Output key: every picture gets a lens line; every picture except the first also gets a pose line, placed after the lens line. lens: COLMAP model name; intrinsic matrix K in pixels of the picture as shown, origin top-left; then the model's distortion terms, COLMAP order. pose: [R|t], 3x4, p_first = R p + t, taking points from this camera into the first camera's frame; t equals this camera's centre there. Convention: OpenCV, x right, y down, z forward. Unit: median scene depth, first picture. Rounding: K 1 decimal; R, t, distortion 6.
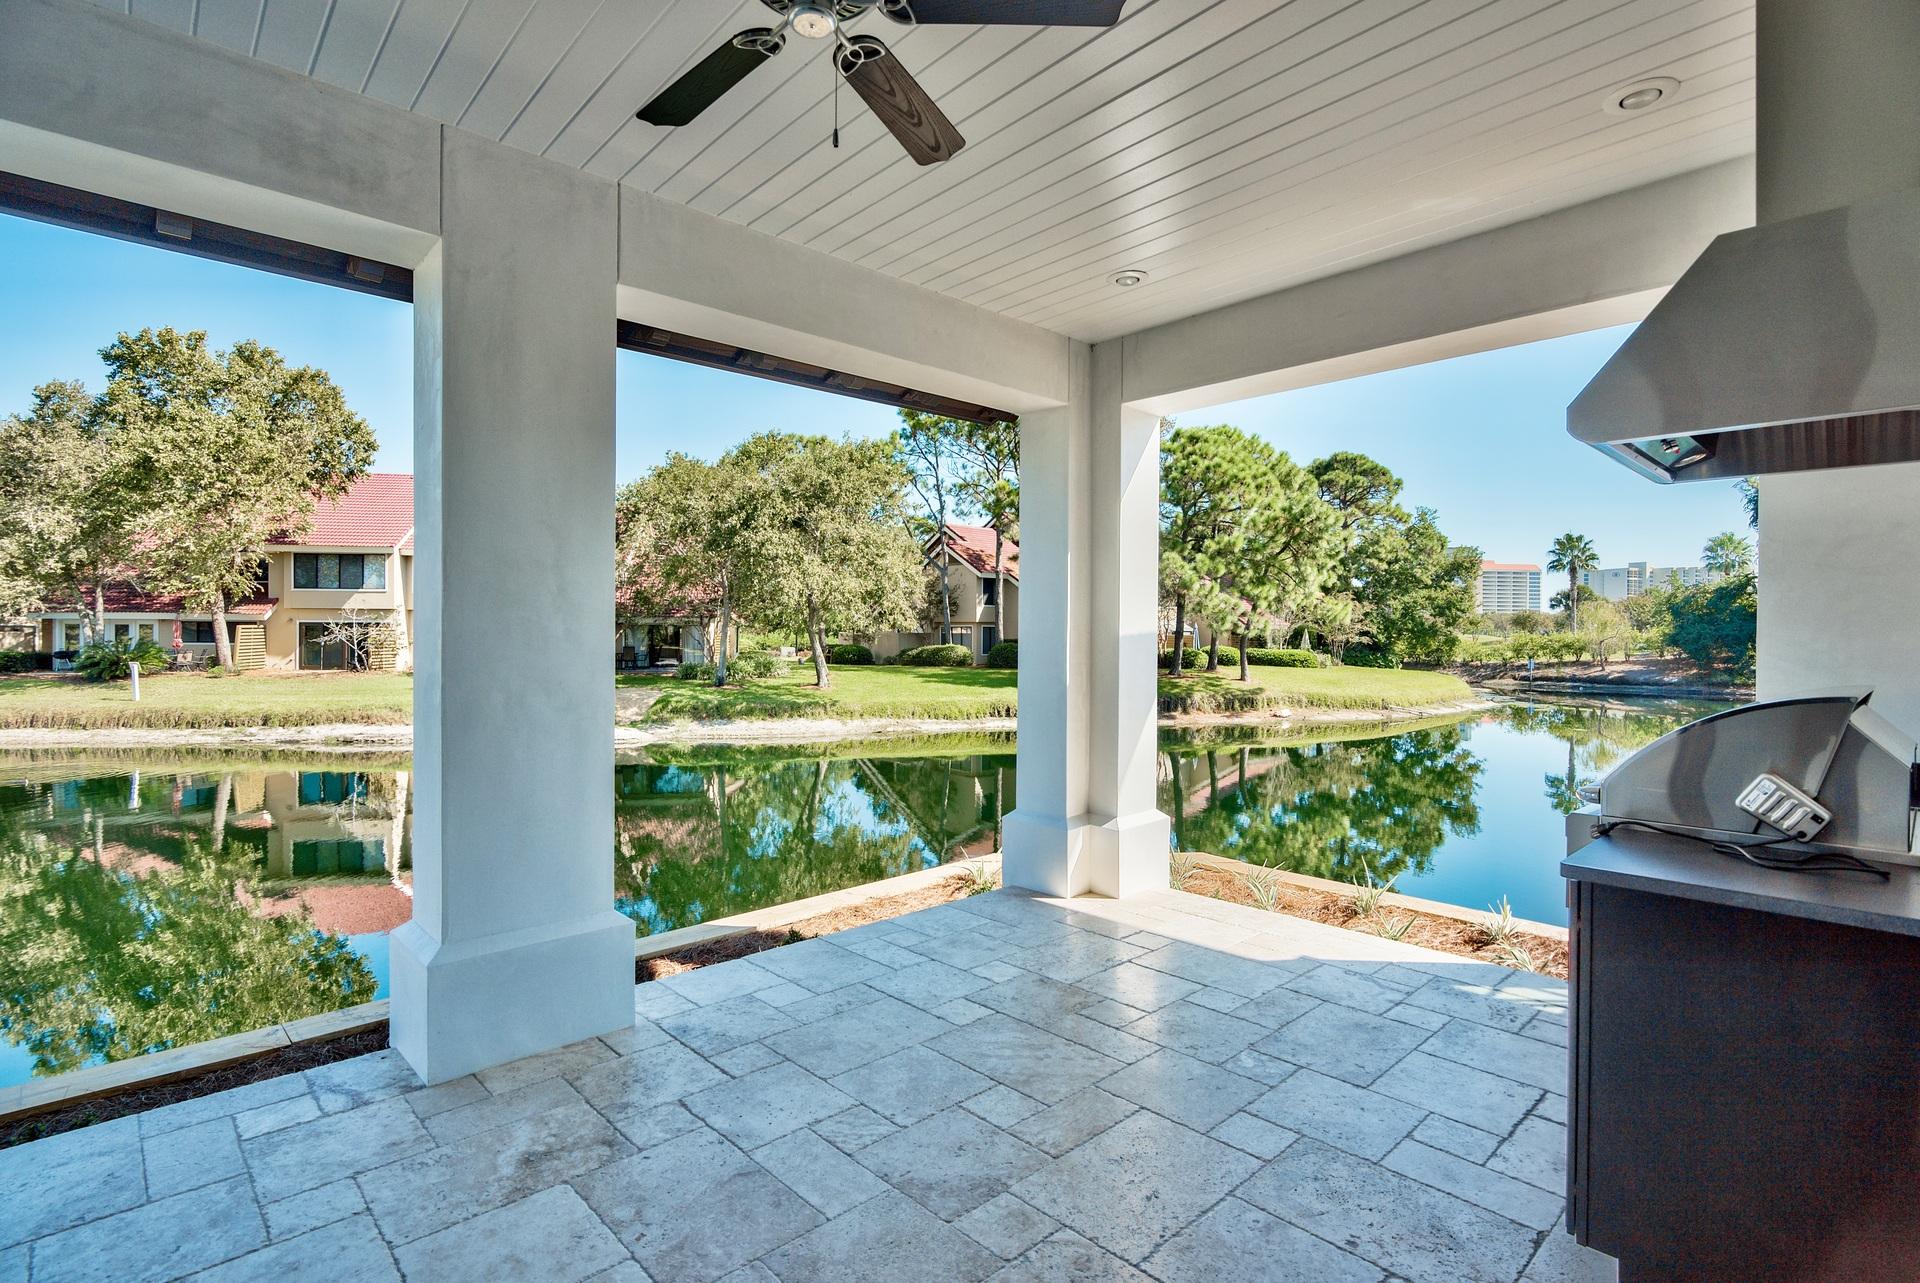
lens RADIAL K [[934.7, 0, 987.7], [0, 934.7, 639.1], [0, 0, 1]] dist [0.000098, -0.002786]
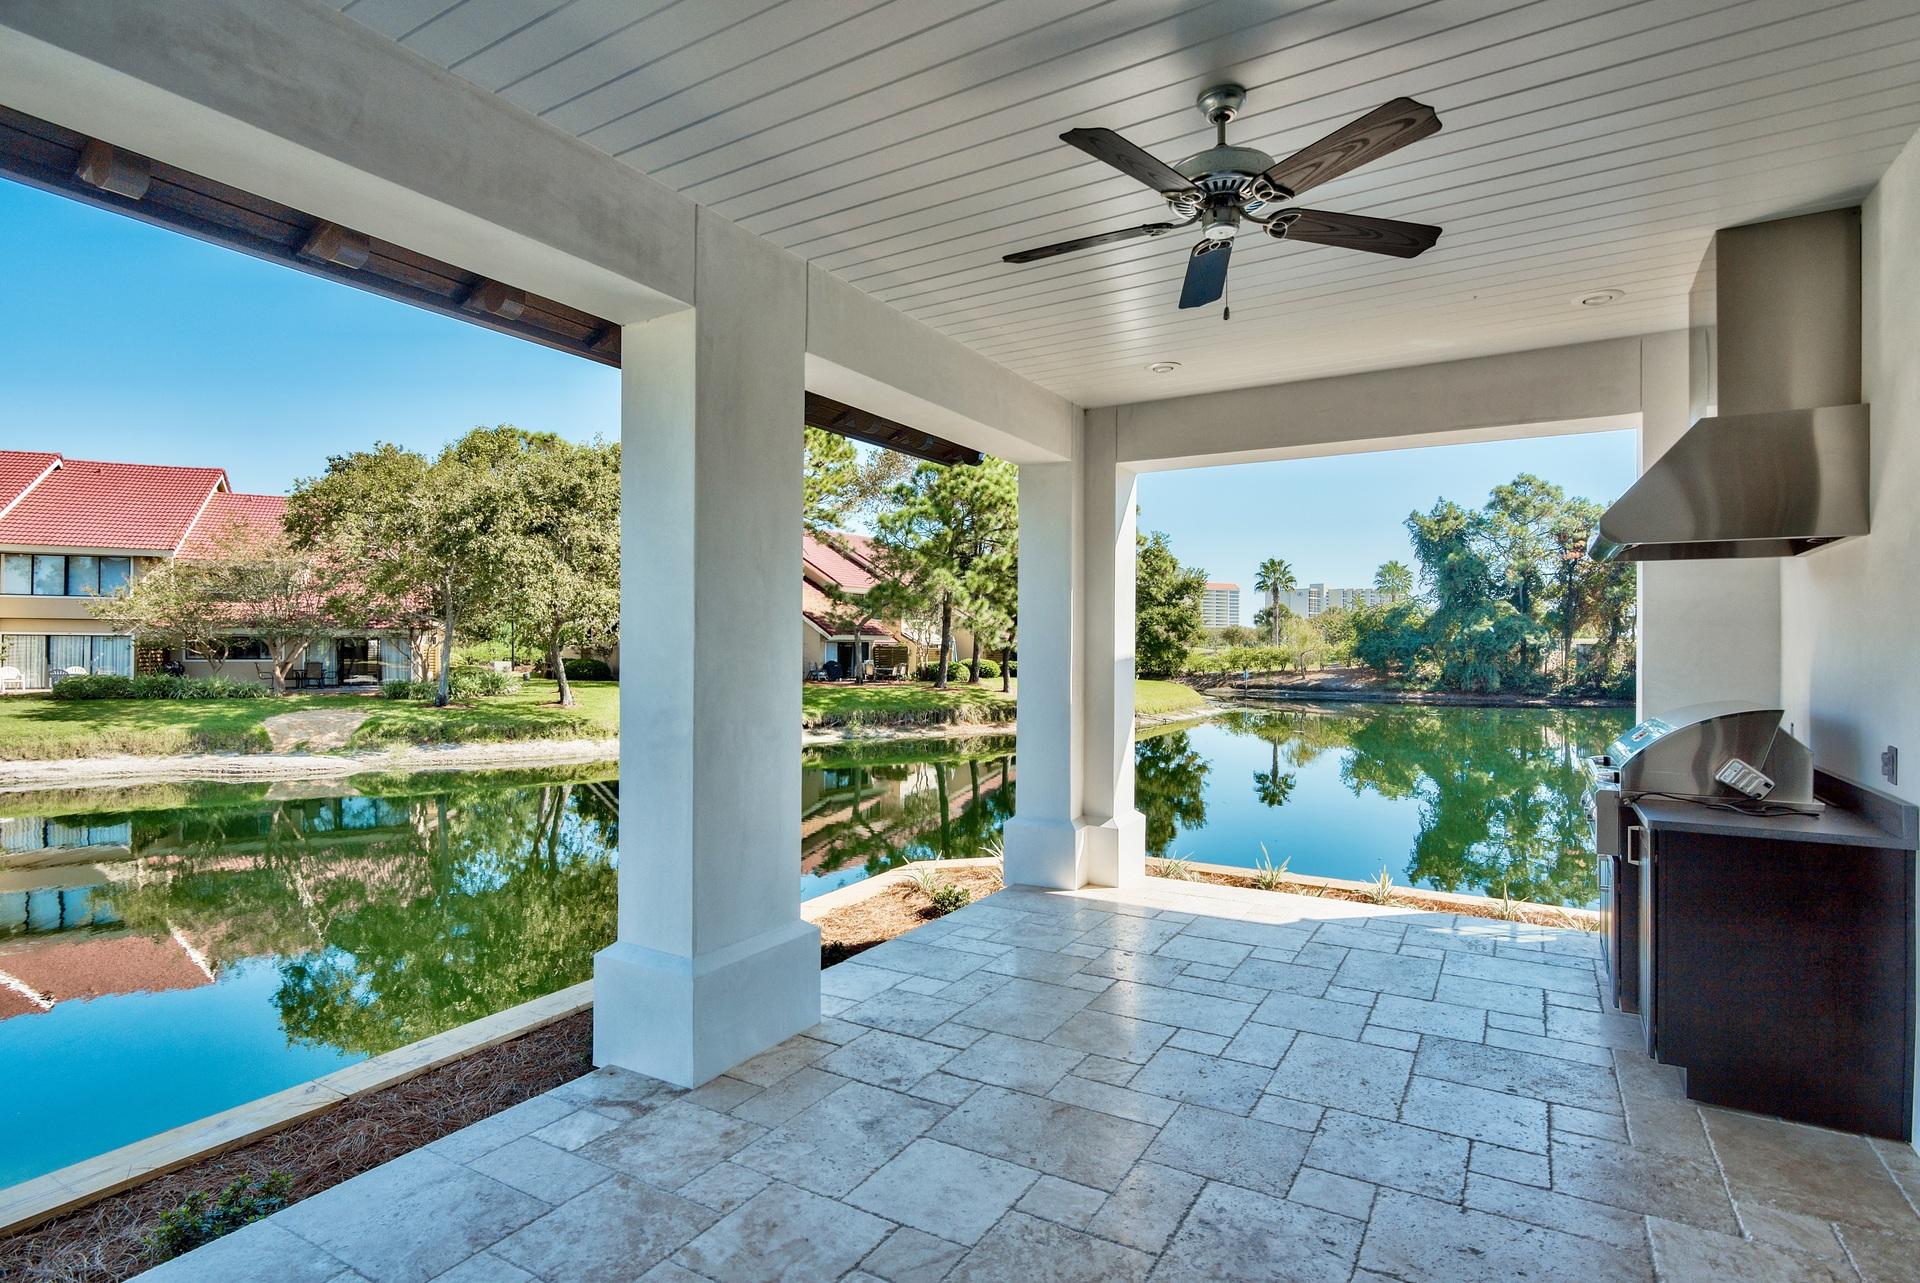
lens RADIAL K [[934.7, 0, 978.9], [0, 934.7, 639.4], [0, 0, 1]] dist [0.000098, -0.002786]
pose [[0.965114, 0.001312, 0.261826, -0.041758], [0.002096, 0.999917, -0.012738, -0.002085], [-0.261821, 0.012842, 0.965031, -0.010341]]
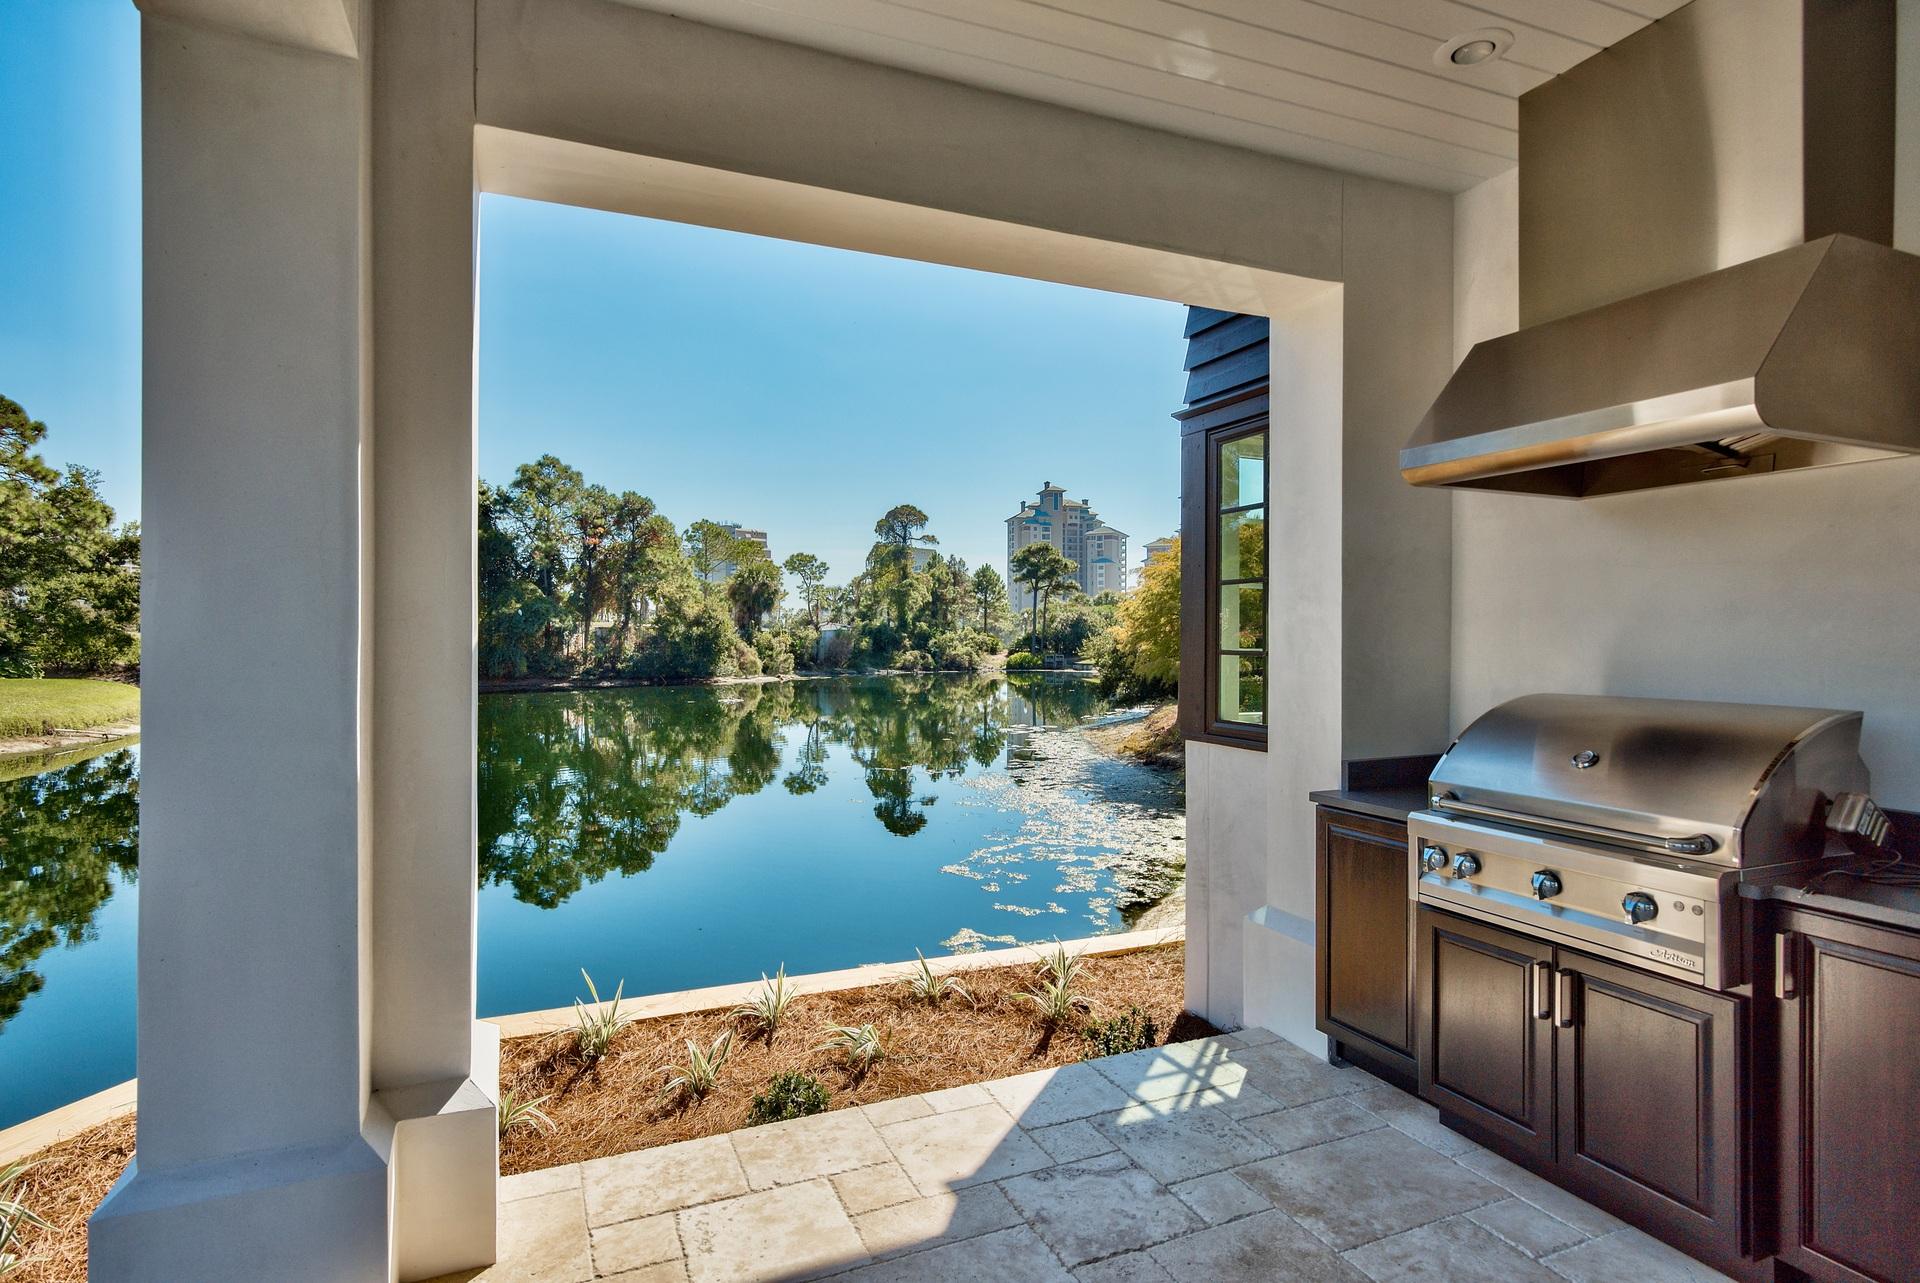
lens RADIAL K [[995.5, 0, 908.7], [0, 995.5, 635.5], [0, 0, 1]] dist [0.002714, 0.004240]
pose [[0.398675, -0.006343, 0.917070, -0.025703], [0.006568, 0.999970, 0.004061, -0.001327], [-0.917069, 0.004404, 0.398705, 0.077379]]
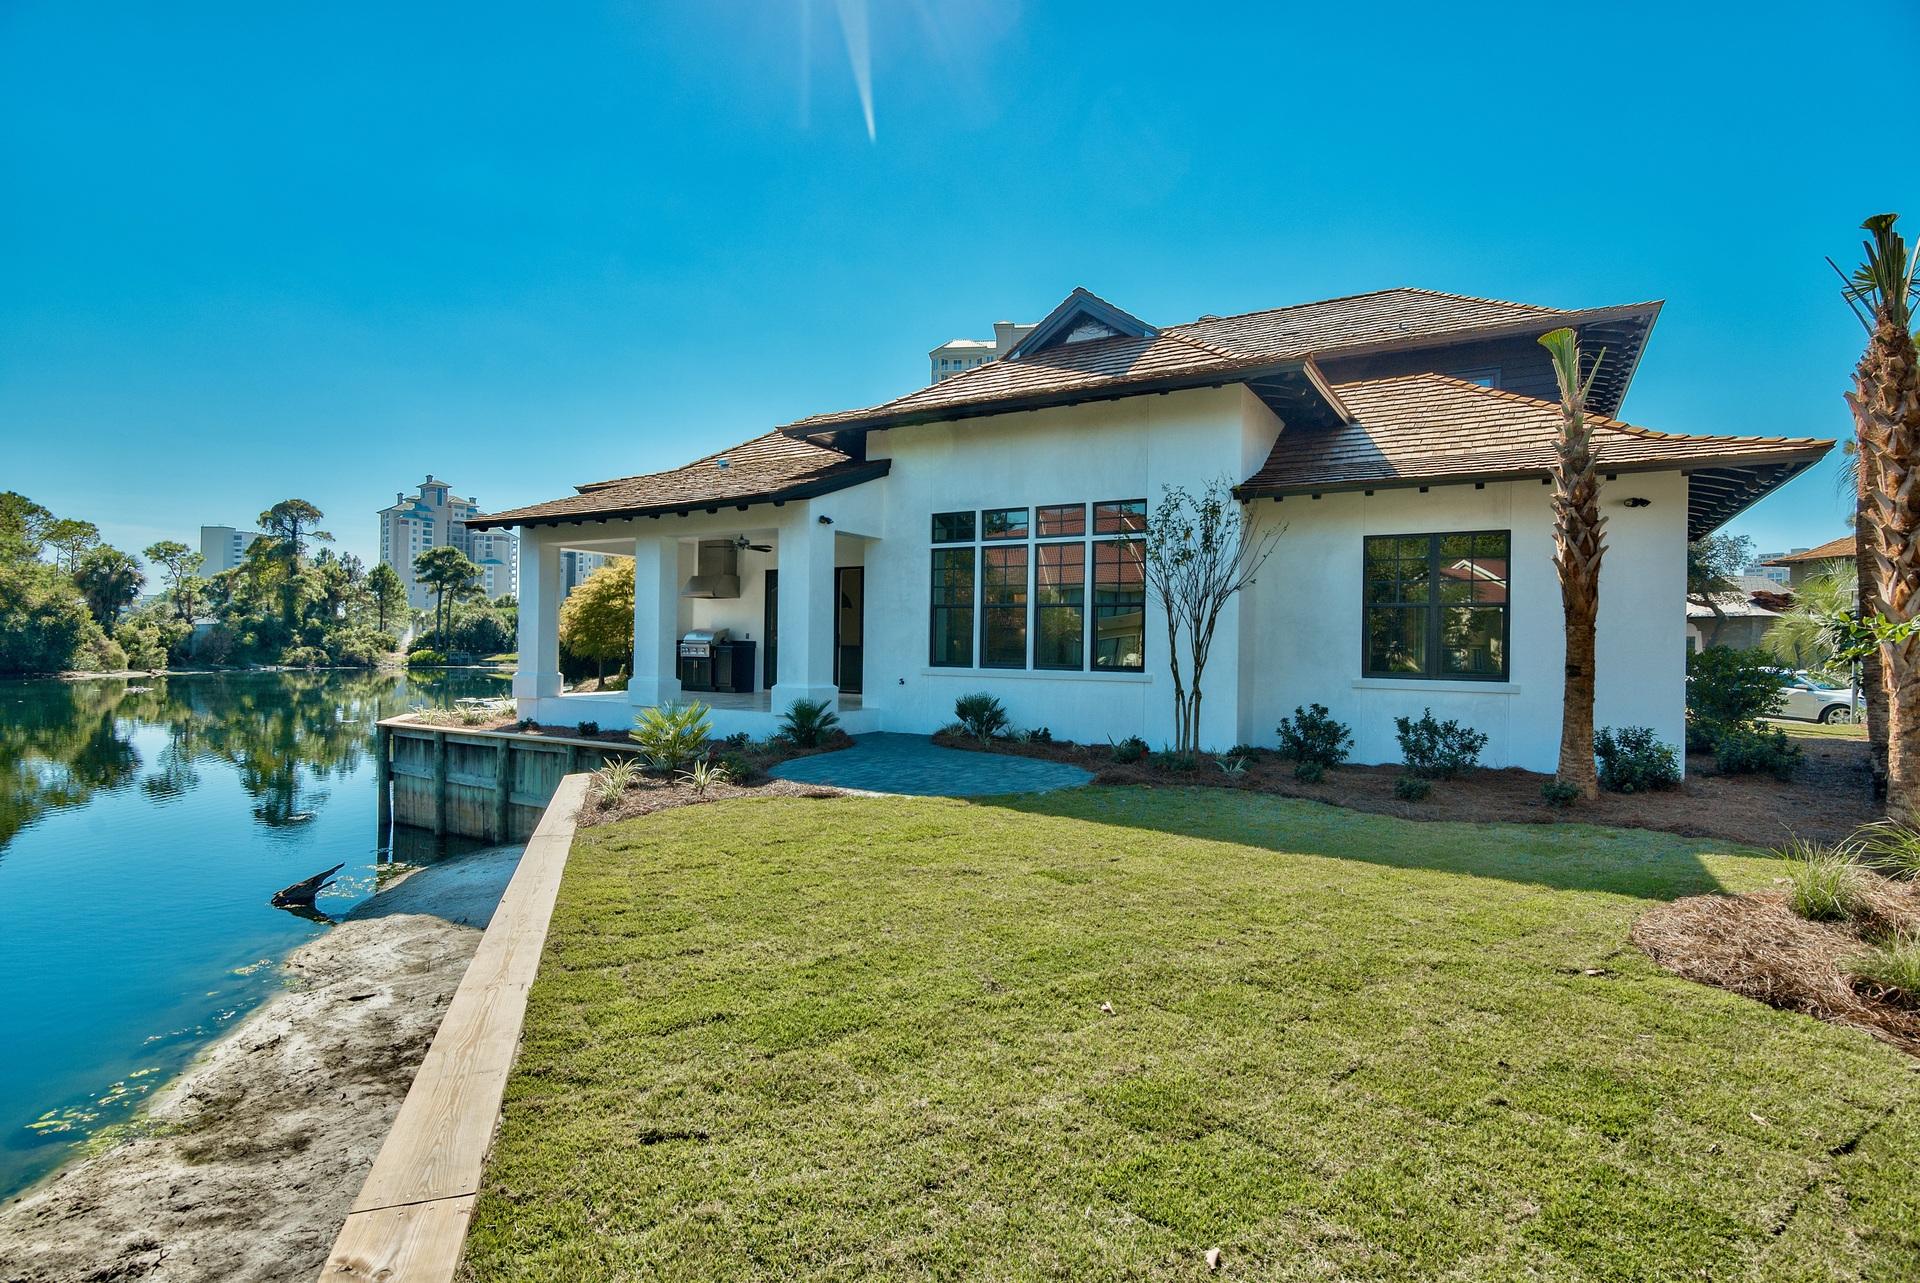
lens RADIAL K [[934.7, 0, 955.1], [0, 934.7, 640.1], [0, 0, 1]] dist [0.000098, -0.002786]
pose [[-0.243334, -0.005287, 0.969928, -0.539209], [-0.010951, 0.999936, 0.002704, 0.009128], [-0.969881, -0.009964, -0.243376, 0.048070]]
